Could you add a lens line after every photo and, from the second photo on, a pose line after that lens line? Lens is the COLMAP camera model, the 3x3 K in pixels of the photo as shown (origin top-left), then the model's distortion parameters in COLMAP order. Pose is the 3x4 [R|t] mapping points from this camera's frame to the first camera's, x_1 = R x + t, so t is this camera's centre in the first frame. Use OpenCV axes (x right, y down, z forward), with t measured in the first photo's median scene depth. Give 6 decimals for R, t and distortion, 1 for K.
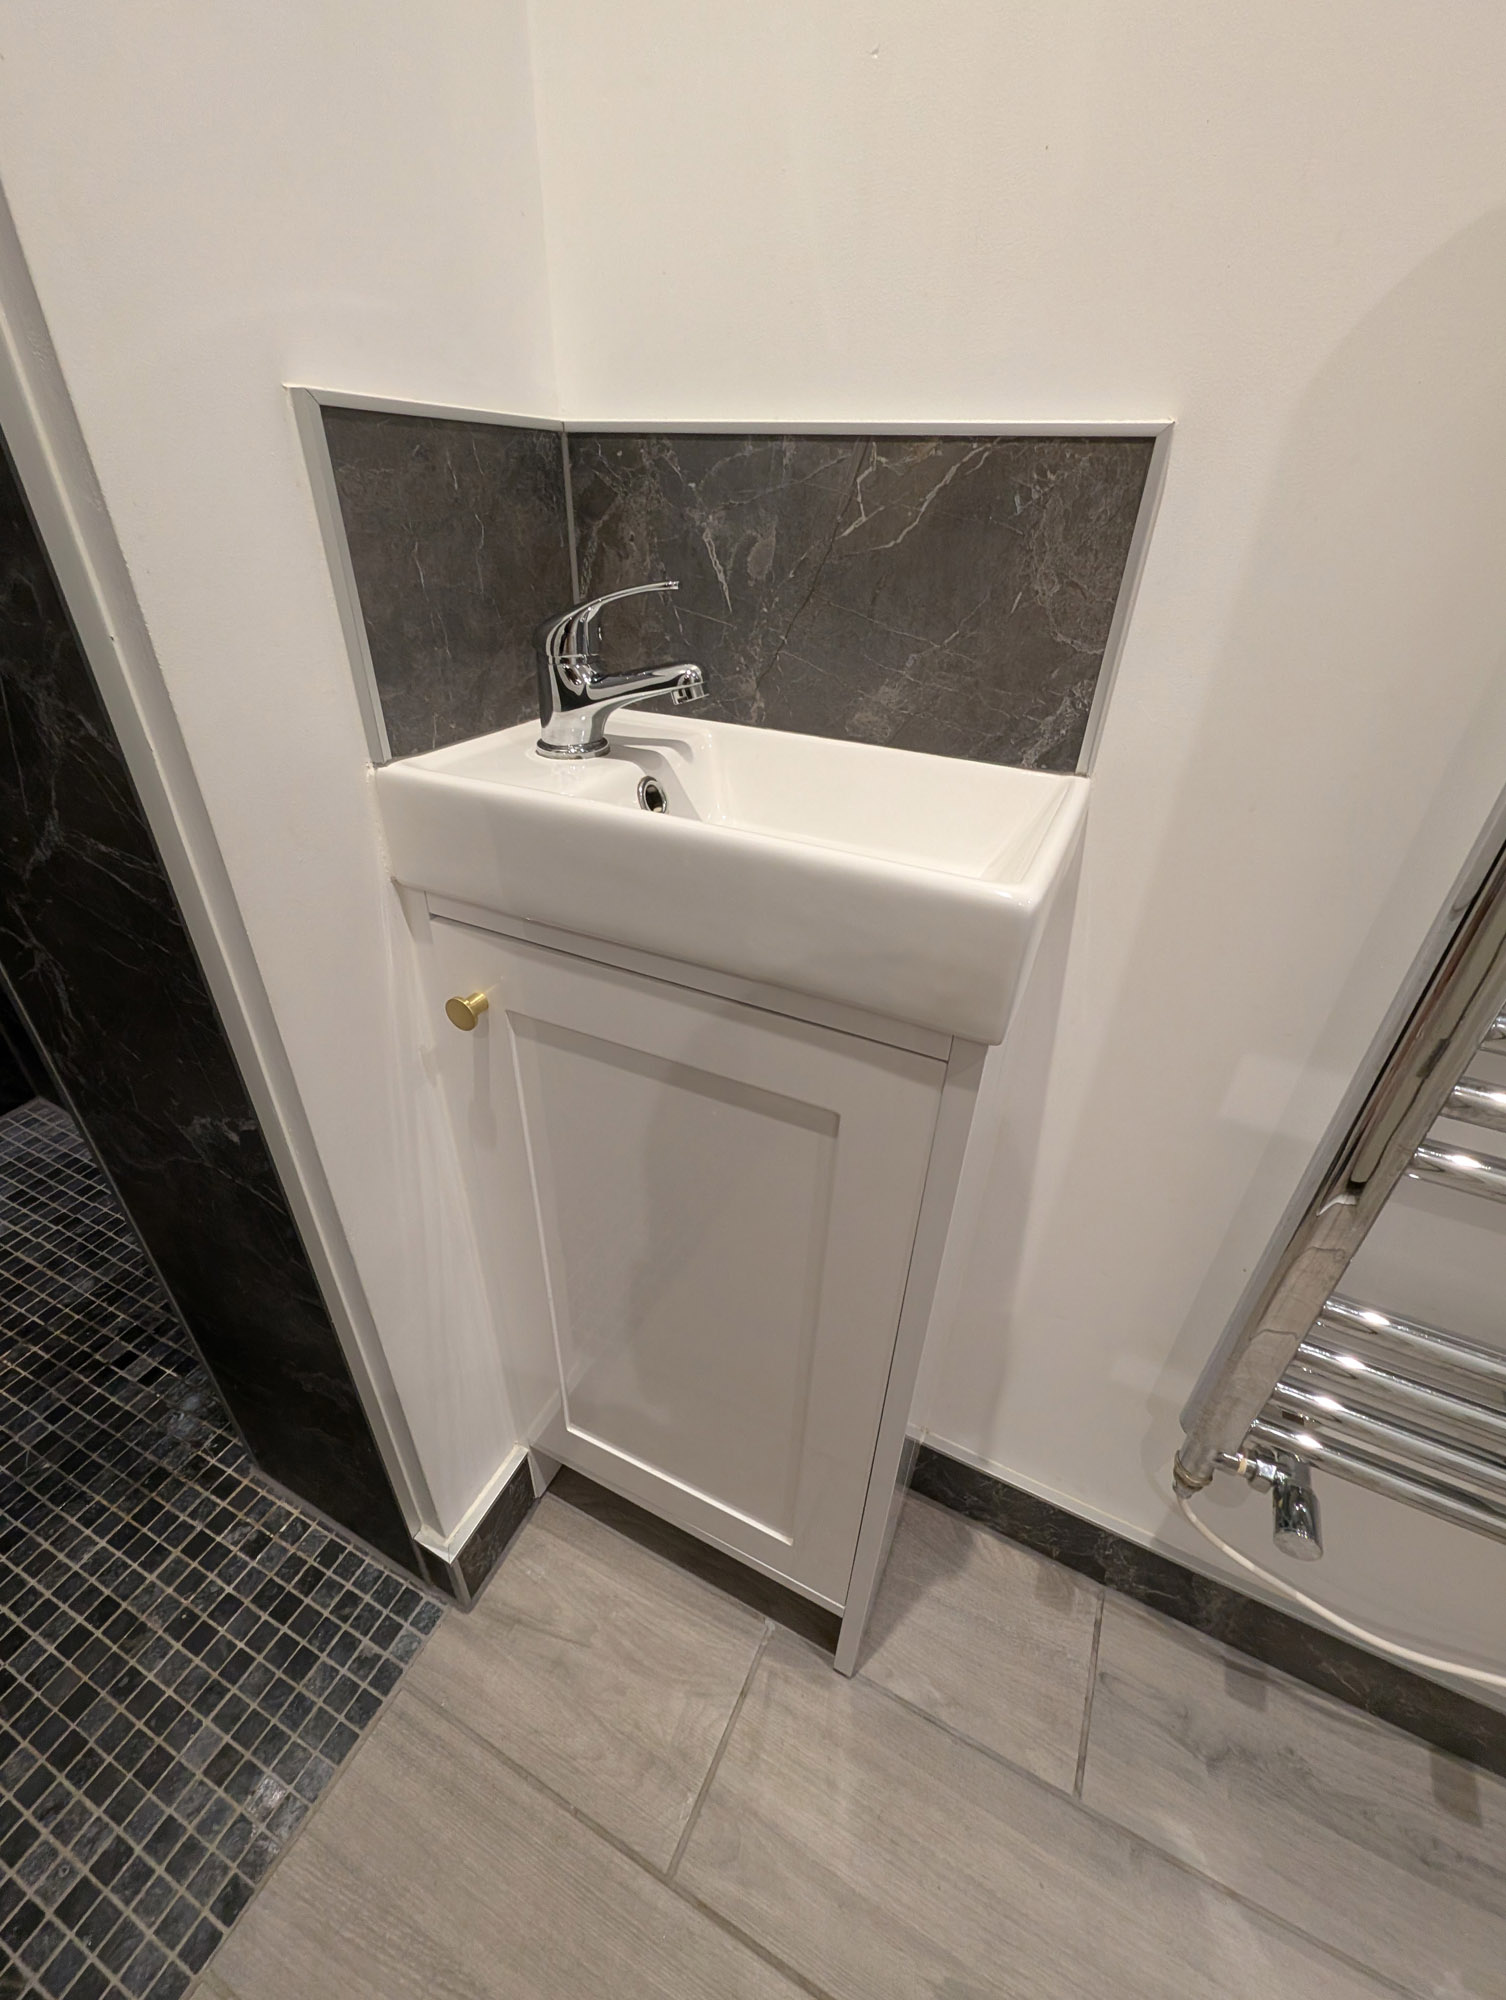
lens RADIAL K [[824.2, 0, 753.3], [0, 824.2, 997.7], [0, 0, 1]] dist [0.005031, -0.002629]
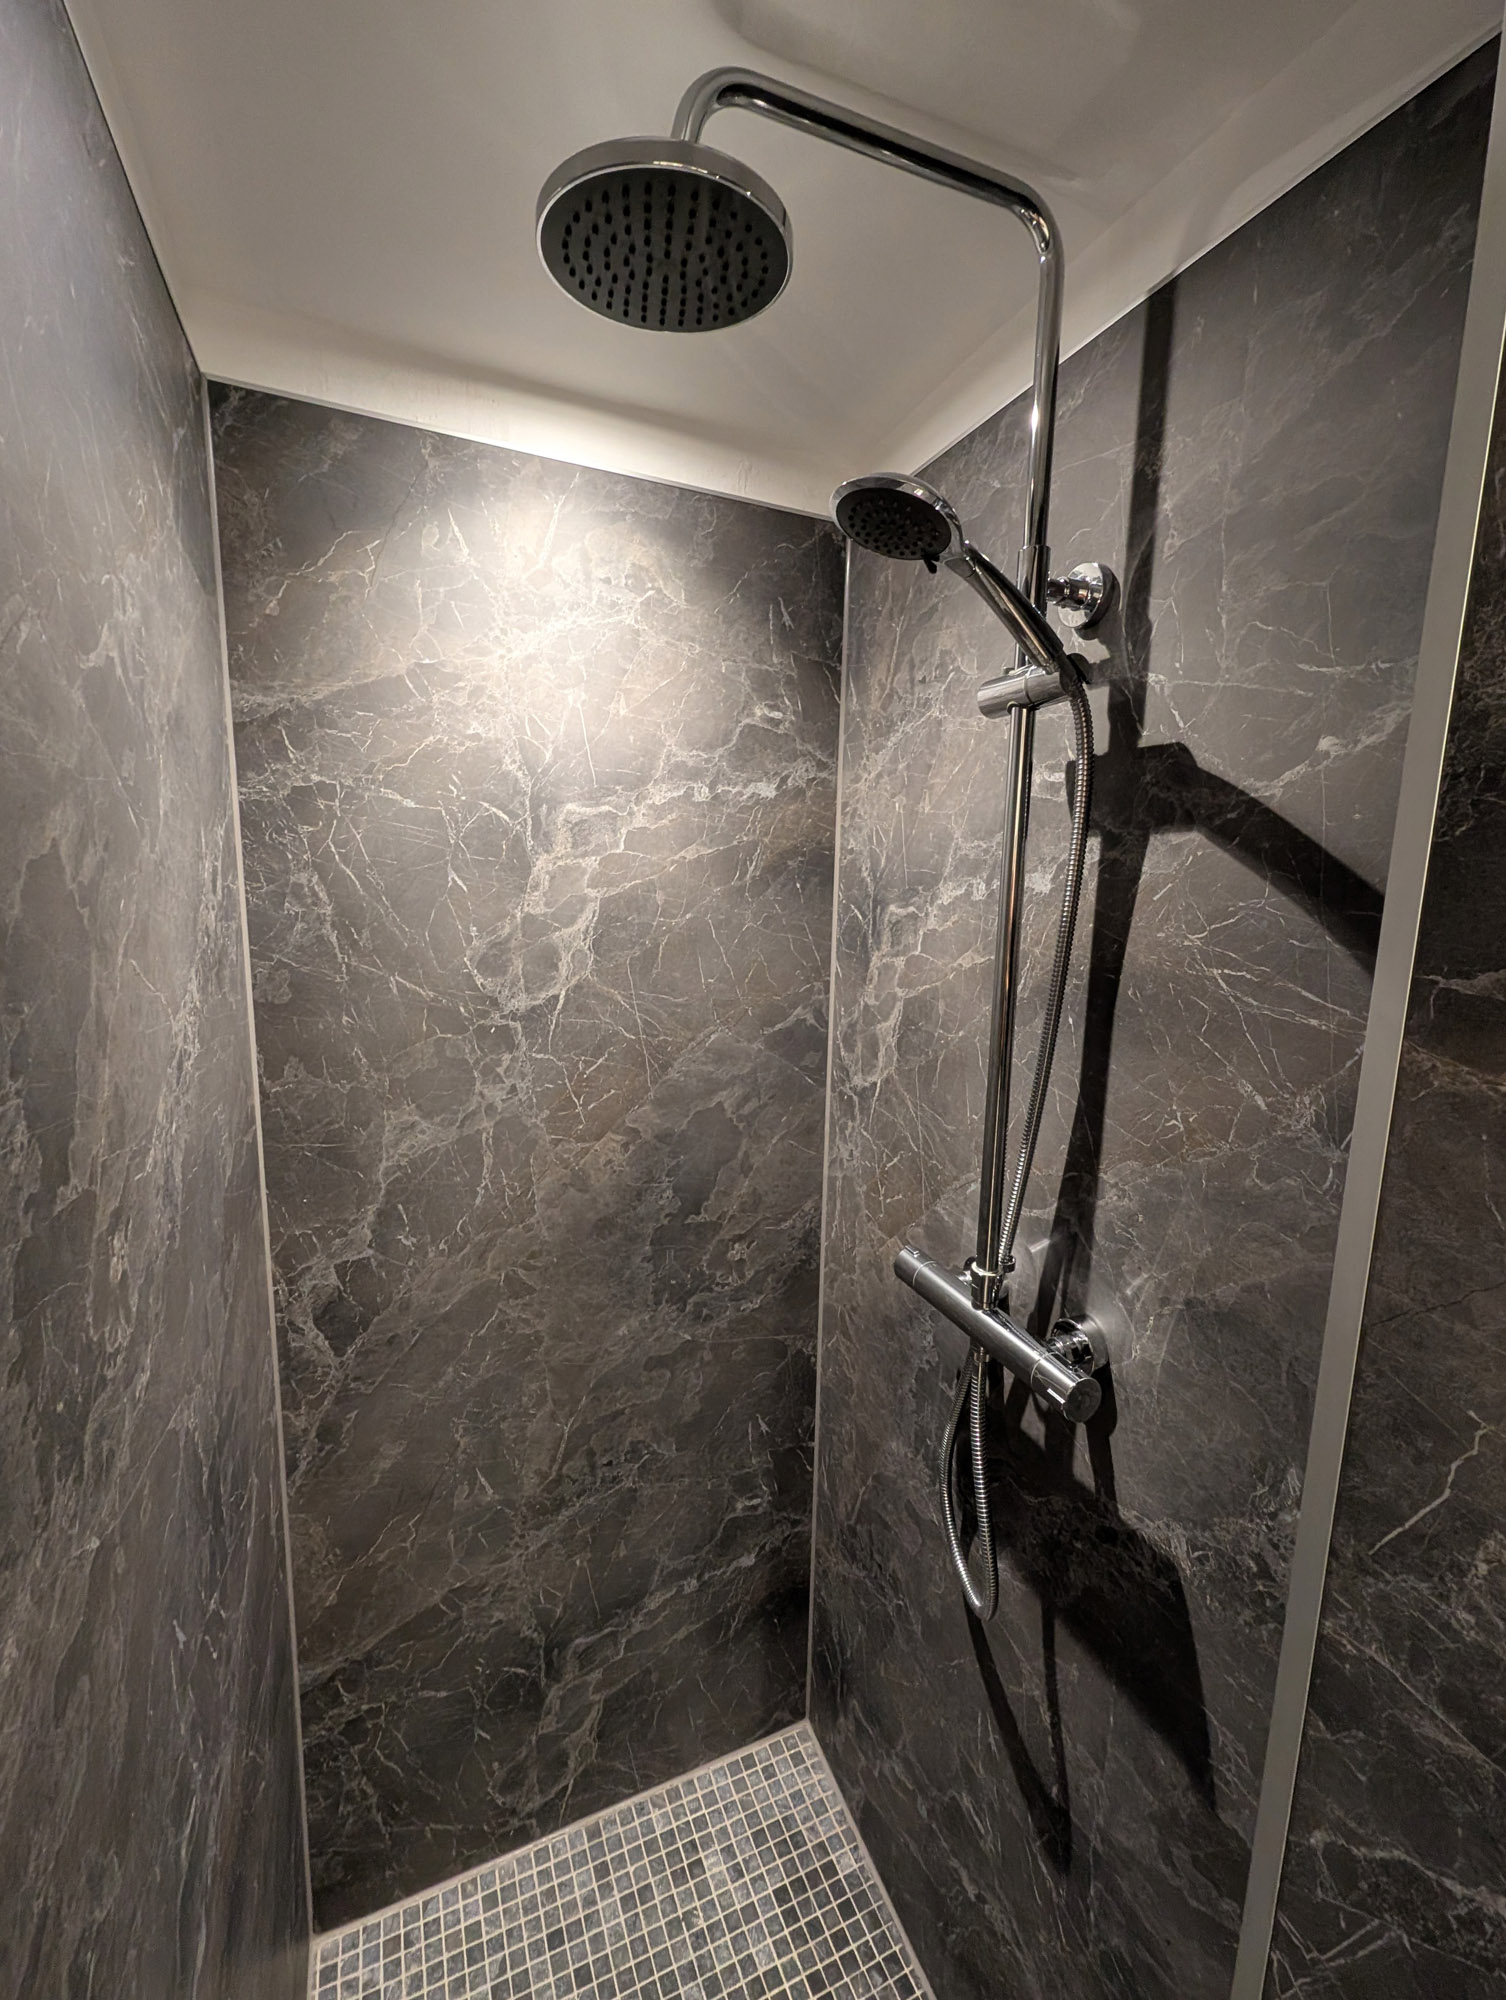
lens RADIAL K [[824.2, 0, 751.3], [0, 824.2, 999.5], [0, 0, 1]] dist [0.005031, -0.002629]
pose [[0.756203, 0.088653, -0.648304, -0.929859], [-0.348244, 0.893334, -0.284043, -0.963788], [0.553971, 0.440562, 0.706415, -0.366492]]
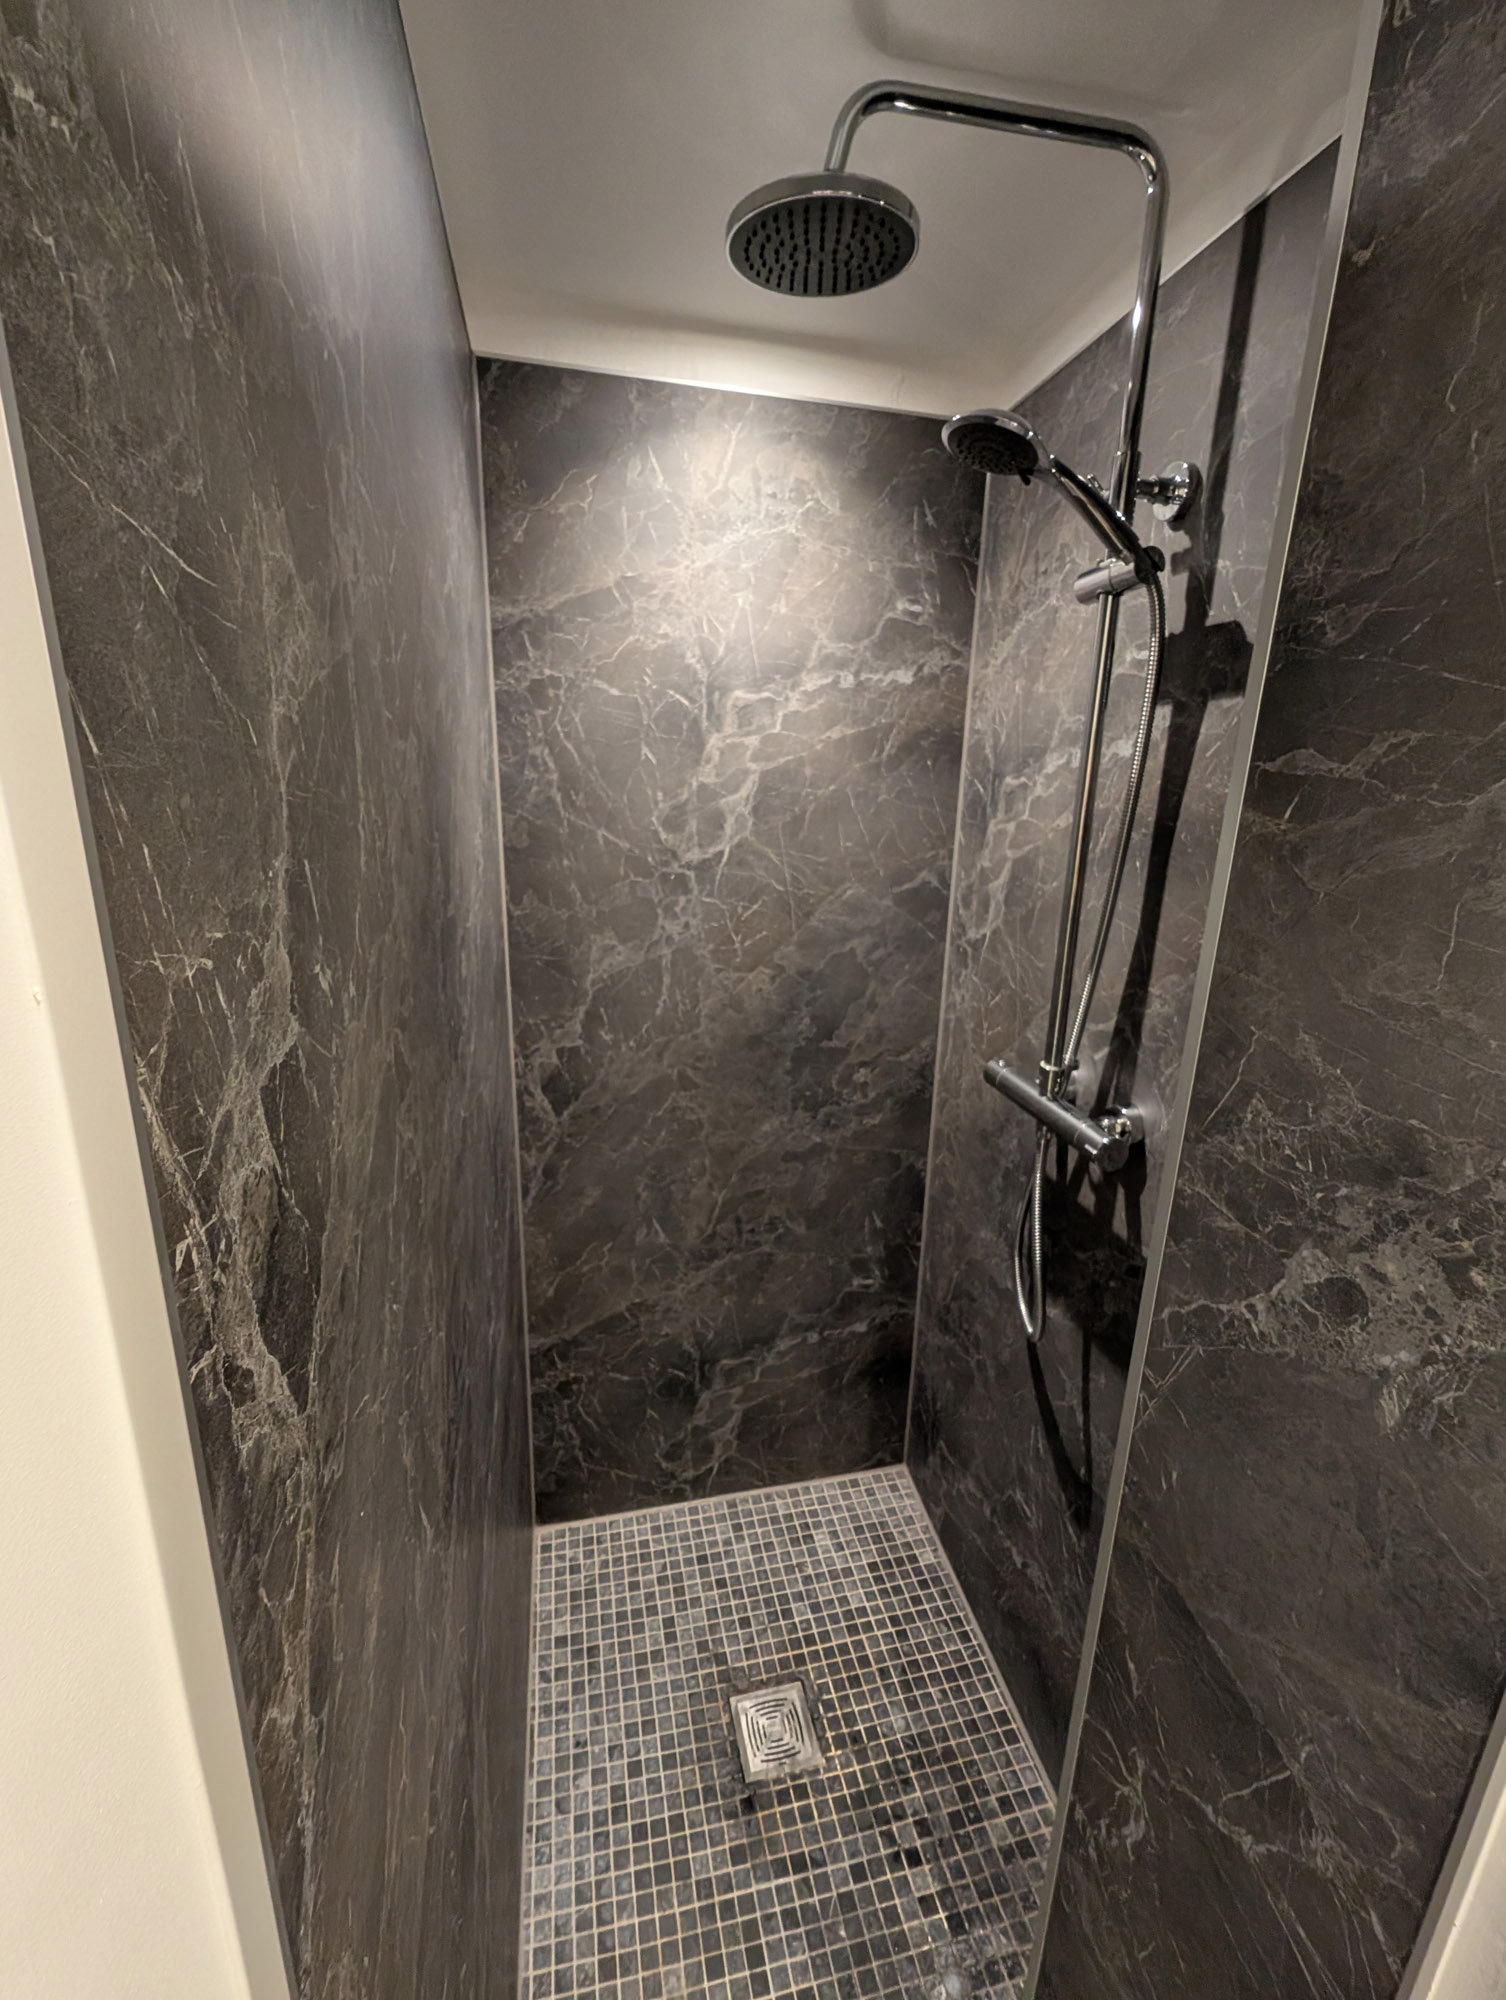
lens RADIAL K [[824.2, 0, 751.5], [0, 824.2, 998.1], [0, 0, 1]] dist [0.005031, -0.002629]
pose [[0.615275, 0.191110, -0.764797, -0.533938], [-0.424199, 0.897996, -0.116871, -0.718199], [0.664449, 0.396334, 0.633583, -0.565121]]
